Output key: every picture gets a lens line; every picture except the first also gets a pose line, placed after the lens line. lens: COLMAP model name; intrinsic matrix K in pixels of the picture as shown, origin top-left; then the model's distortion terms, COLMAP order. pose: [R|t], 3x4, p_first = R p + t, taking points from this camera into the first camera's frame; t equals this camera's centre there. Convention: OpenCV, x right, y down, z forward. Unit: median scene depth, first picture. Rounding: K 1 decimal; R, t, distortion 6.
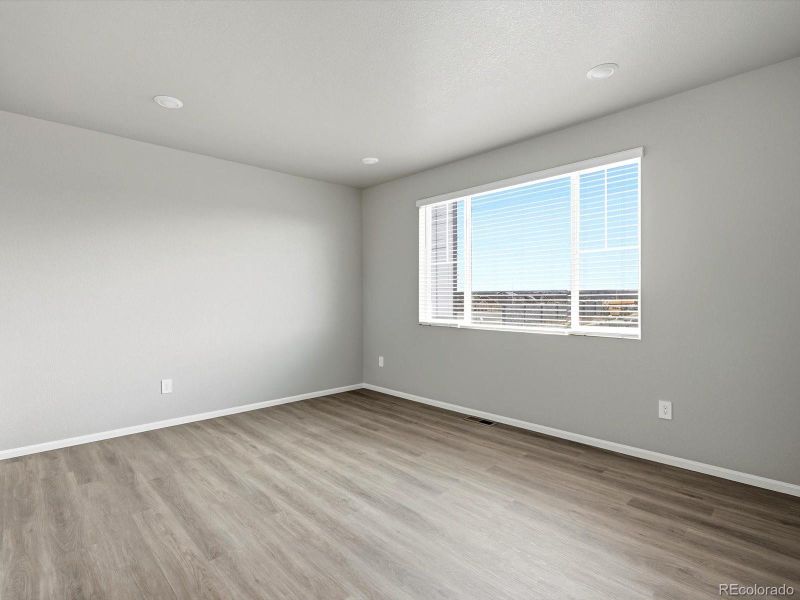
lens RADIAL K [[409.2, 0, 401.3], [0, 409.2, 299.2], [0, 0, 1]] dist [-0.001196, 0.000356]
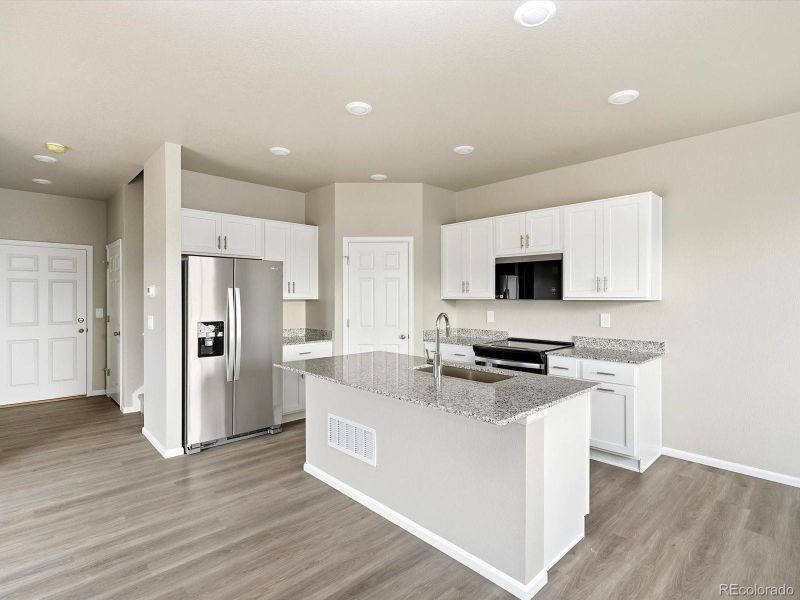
lens RADIAL K [[409.2, 0, 401.3], [0, 409.2, 299.2], [0, 0, 1]] dist [-0.001196, 0.000356]
pose [[-0.001158, 0.011669, -0.999931, 0.086294], [-0.005837, 0.999915, 0.011675, -0.045024], [0.999982, 0.005850, -0.001090, 0.238085]]
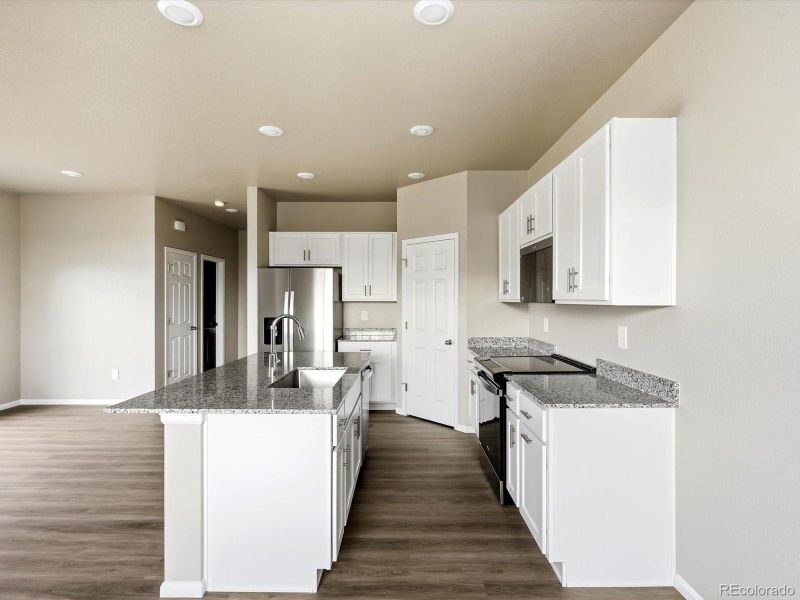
lens RADIAL K [[409.2, 0, 401.3], [0, 409.2, 299.2], [0, 0, 1]] dist [-0.001196, 0.000356]
pose [[-0.691948, 0.005558, -0.721926, -0.340697], [-0.001716, 0.999955, 0.009344, -0.047529], [0.721945, 0.007704, -0.691907, 1.153404]]
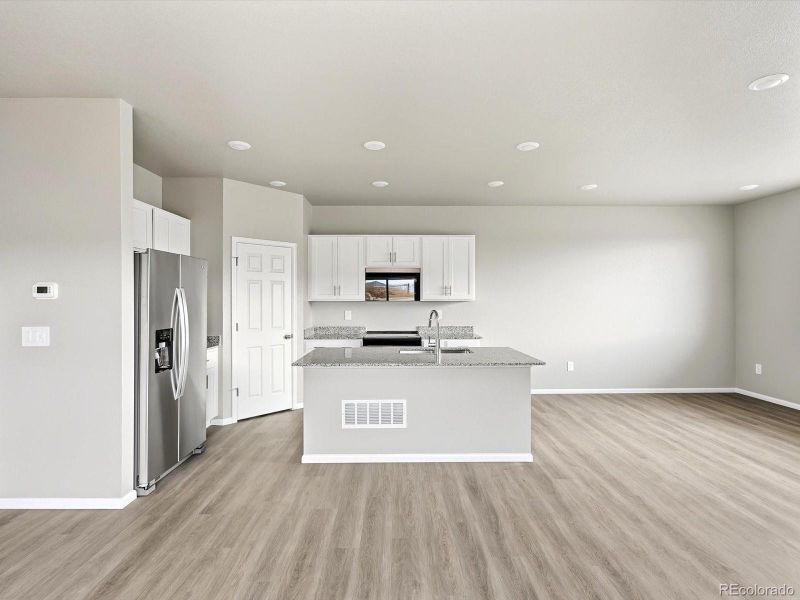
lens RADIAL K [[409.2, 0, 401.3], [0, 409.2, 299.2], [0, 0, 1]] dist [-0.001196, 0.000356]
pose [[0.734209, 0.004904, -0.678906, -0.017694], [-0.006861, 0.999976, -0.000197, -0.037326], [0.678889, 0.004803, 0.734225, -0.700015]]
